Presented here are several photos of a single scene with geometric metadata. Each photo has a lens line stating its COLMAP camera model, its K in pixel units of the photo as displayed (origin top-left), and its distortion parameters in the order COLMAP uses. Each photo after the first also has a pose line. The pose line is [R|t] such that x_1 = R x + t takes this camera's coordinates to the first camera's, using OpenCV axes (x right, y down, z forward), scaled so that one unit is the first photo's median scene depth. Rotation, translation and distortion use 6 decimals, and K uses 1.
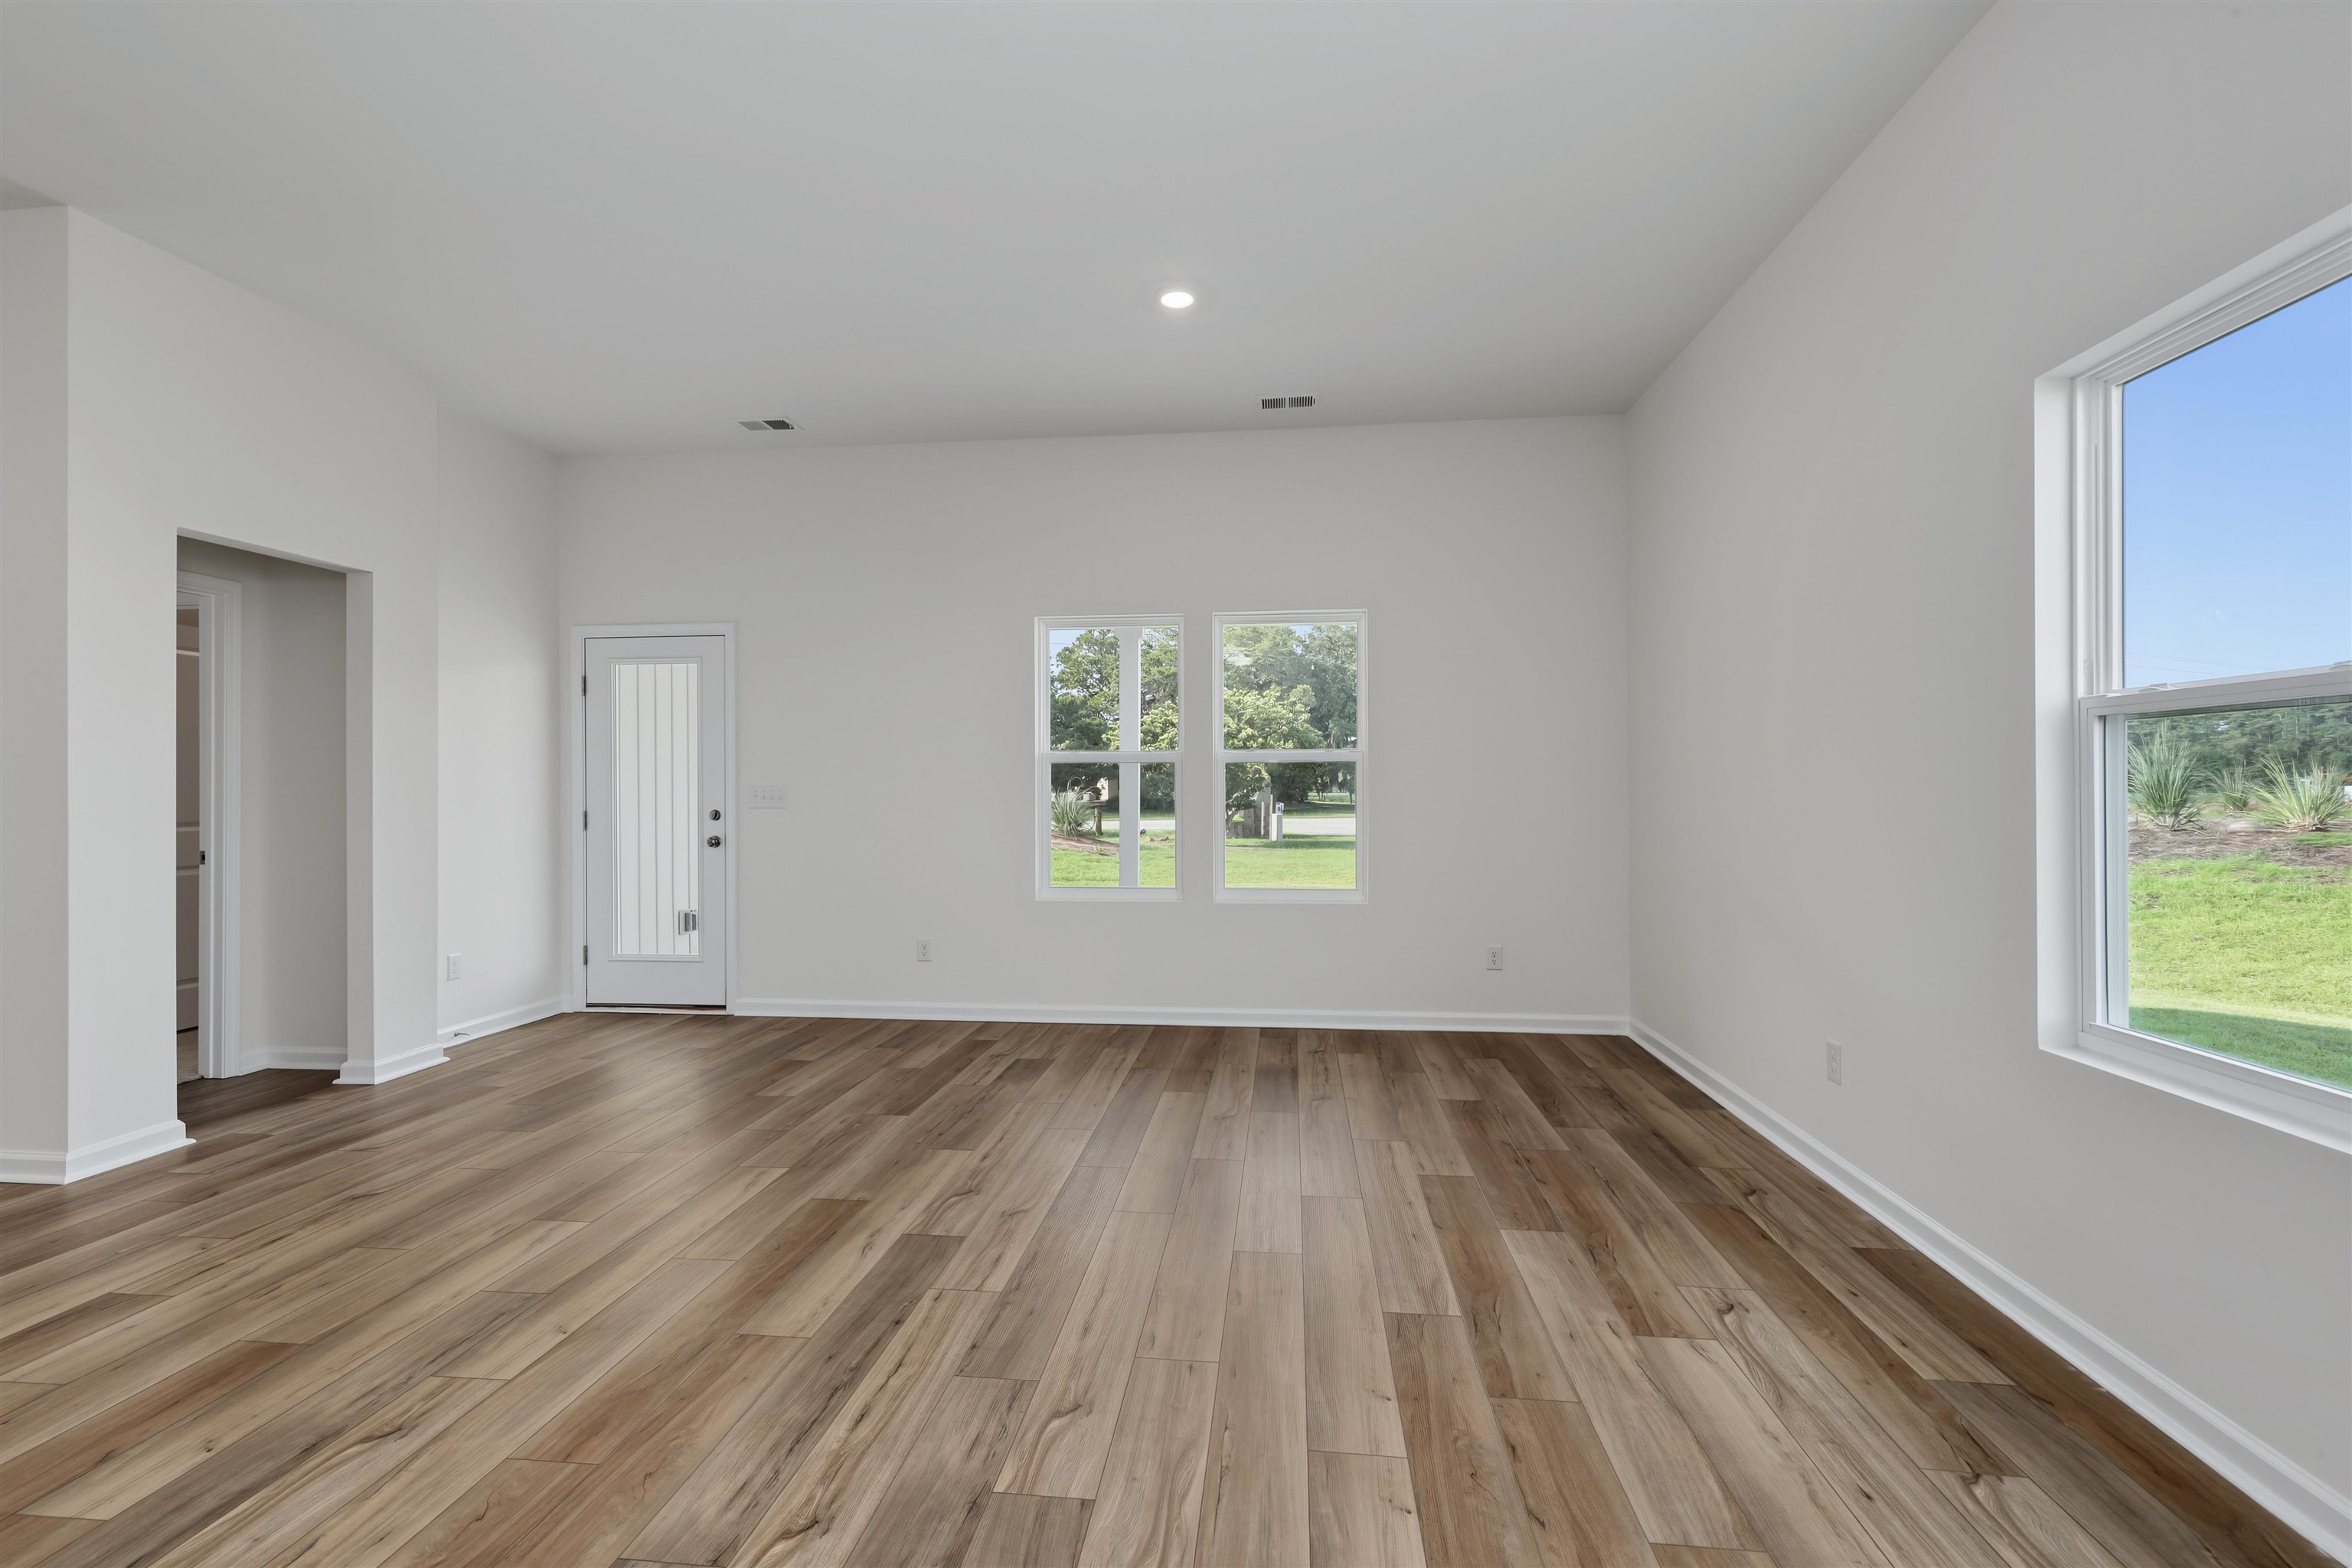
lens RADIAL K [[1051.3, 0, 1175.5], [0, 1051.3, 789.5], [0, 0, 1]] dist [0.004726, -0.002439]
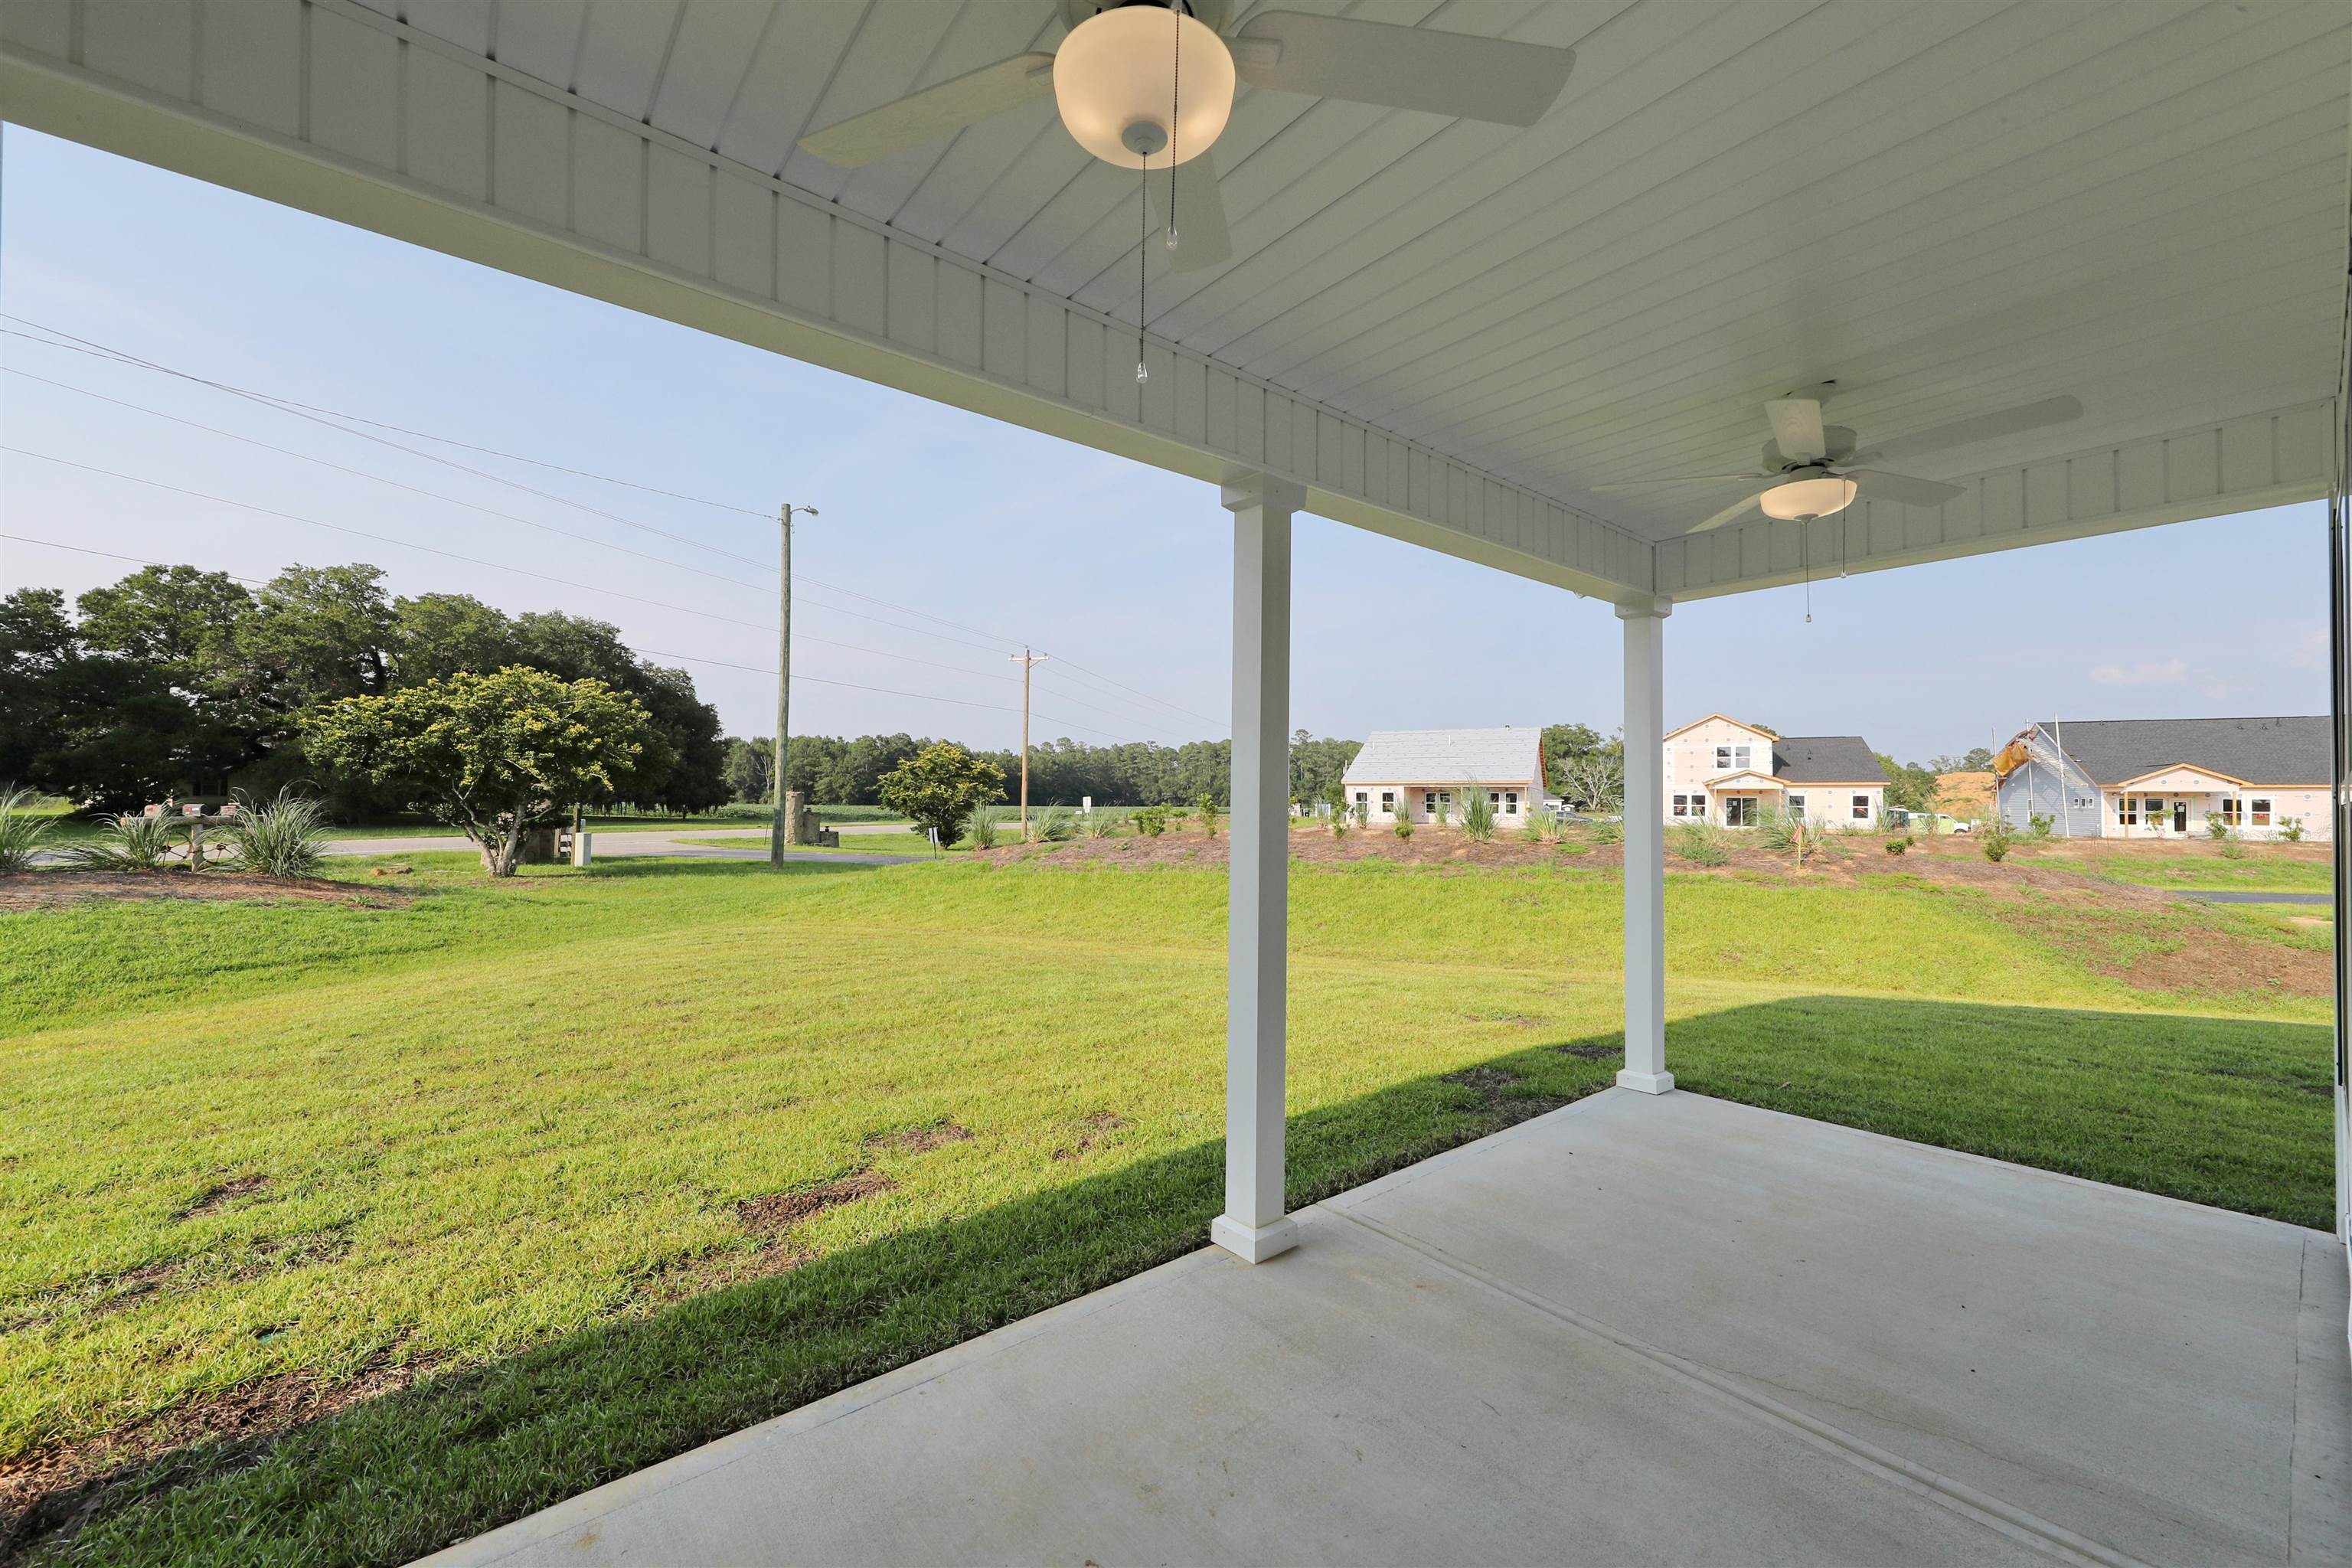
lens RADIAL K [[912.3, 0, 1152.6], [0, 912.3, 801.4], [0, 0, 1]] dist [0.015002, -0.001163]
pose [[0.716550, 0.011135, 0.697447, -0.751053], [-0.012663, 0.999915, -0.002955, -0.037763], [-0.697421, -0.006715, 0.716630, 1.685093]]
